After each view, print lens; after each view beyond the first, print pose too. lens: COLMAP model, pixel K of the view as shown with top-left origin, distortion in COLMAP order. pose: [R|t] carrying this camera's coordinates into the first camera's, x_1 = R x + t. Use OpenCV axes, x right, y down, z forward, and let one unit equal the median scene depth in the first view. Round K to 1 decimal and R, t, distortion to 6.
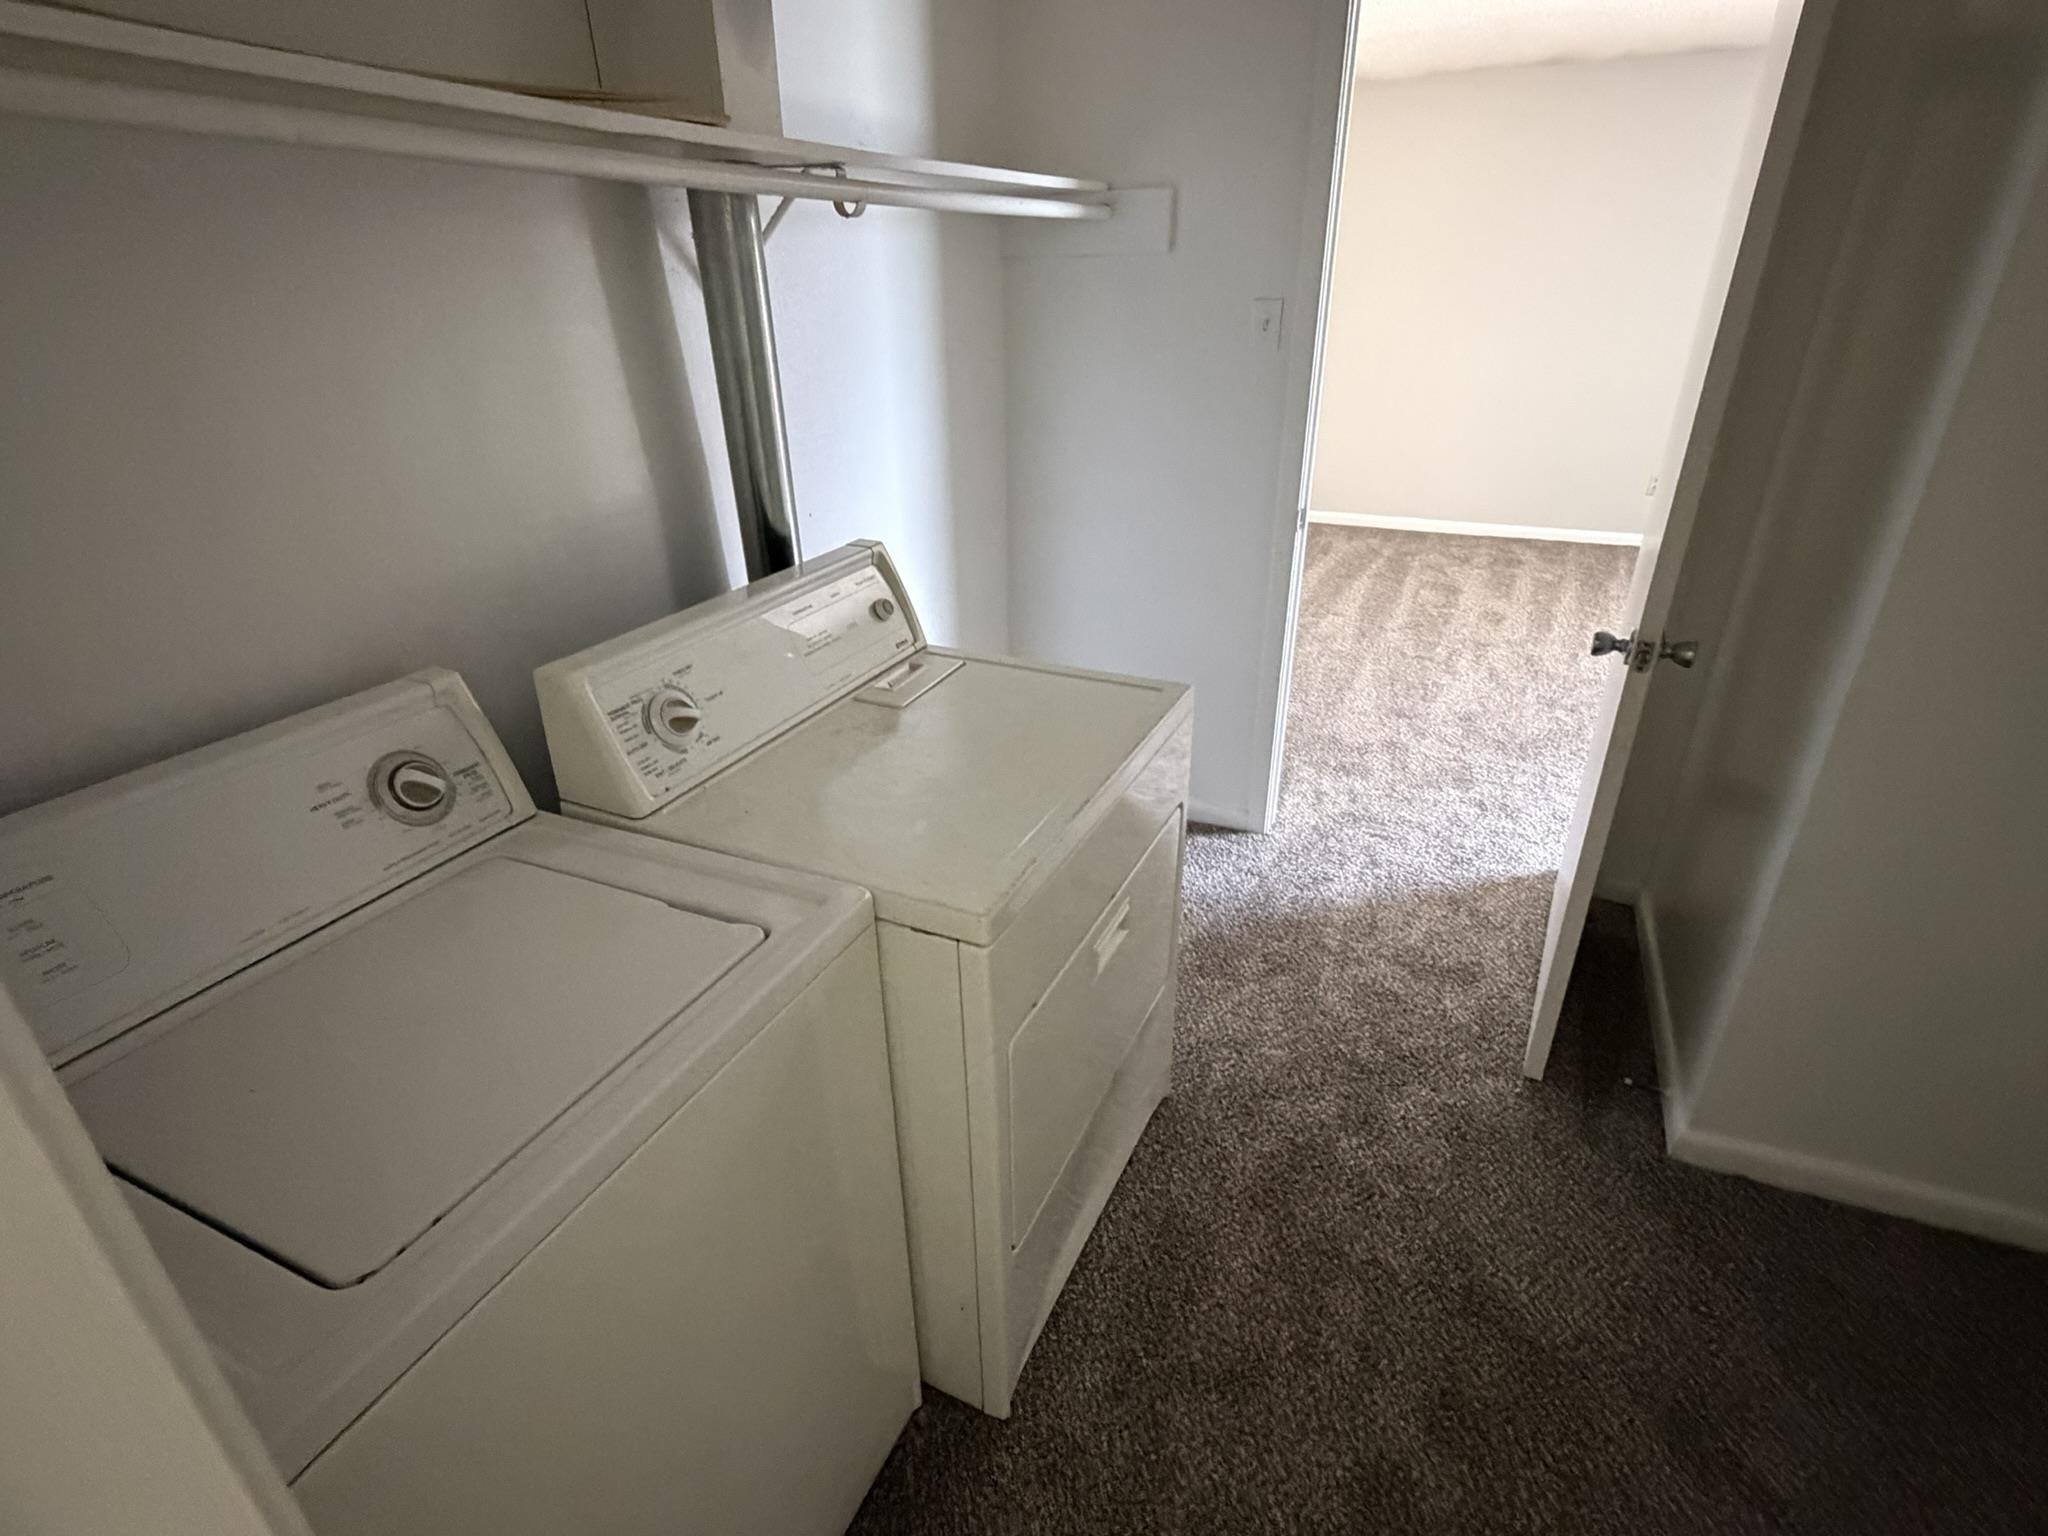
lens RADIAL K [[1026.4, 0, 1024.0], [0, 1026.4, 768.0], [0, 0, 1]] dist [-0.018029, 0.021114]
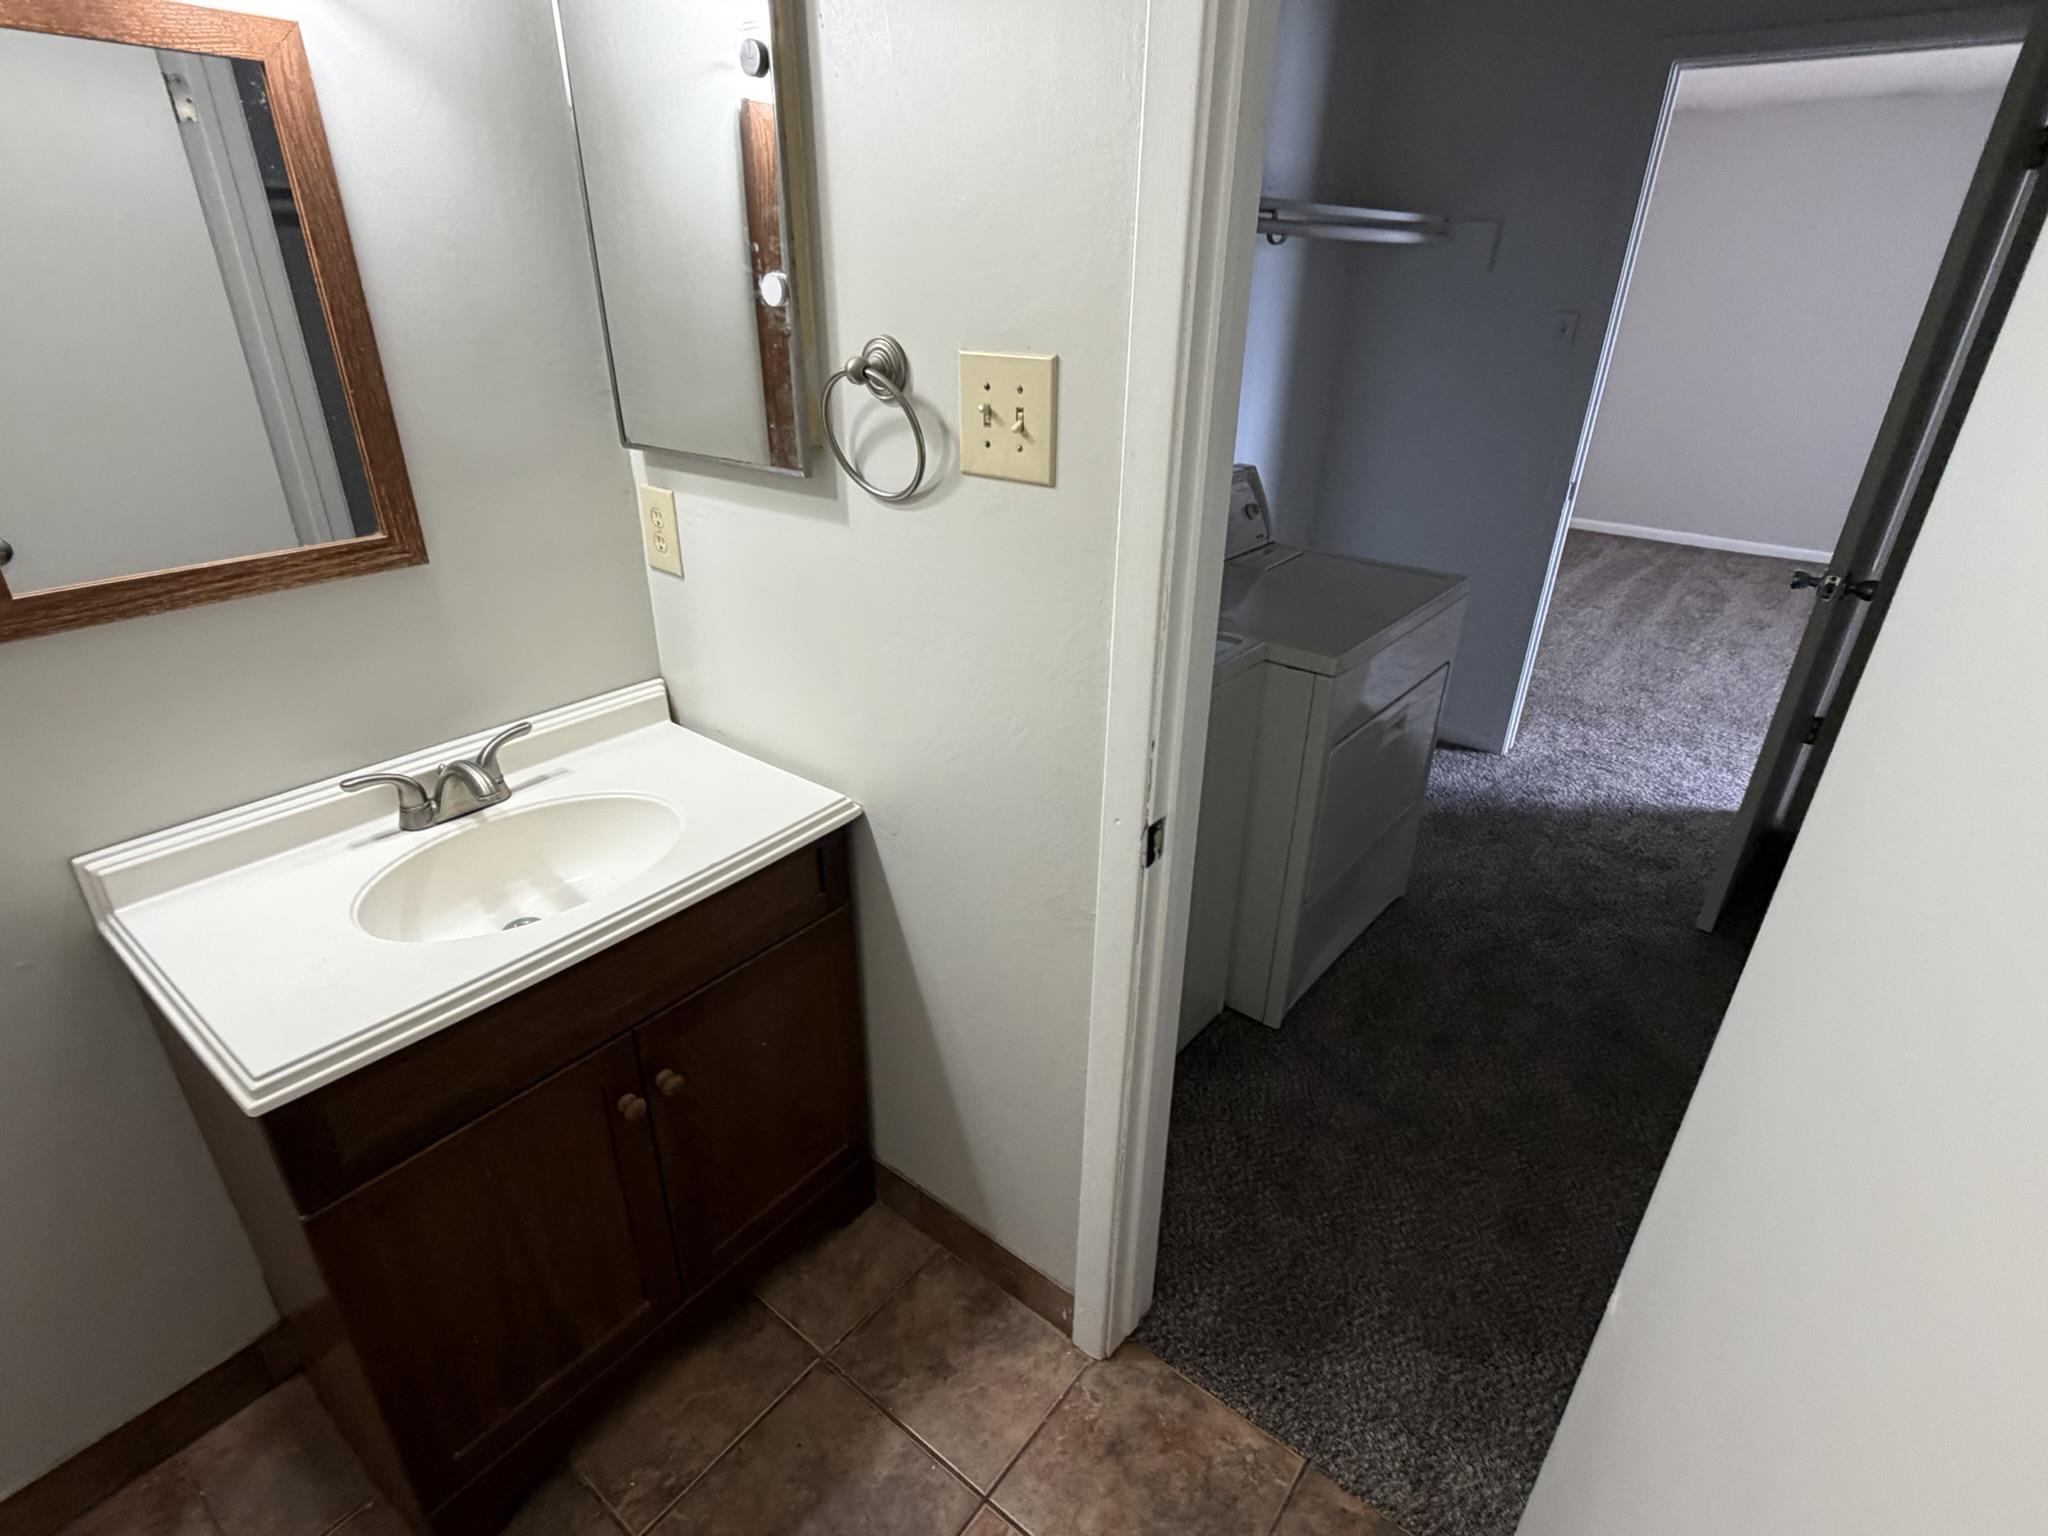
lens RADIAL K [[1026.4, 0, 1024.0], [0, 1026.4, 768.0], [0, 0, 1]] dist [-0.018029, 0.021114]
pose [[0.969616, 0.134095, -0.204605, -0.062271], [-0.134496, 0.990841, 0.012012, 0.141303], [0.204342, 0.015871, 0.978771, -0.294587]]
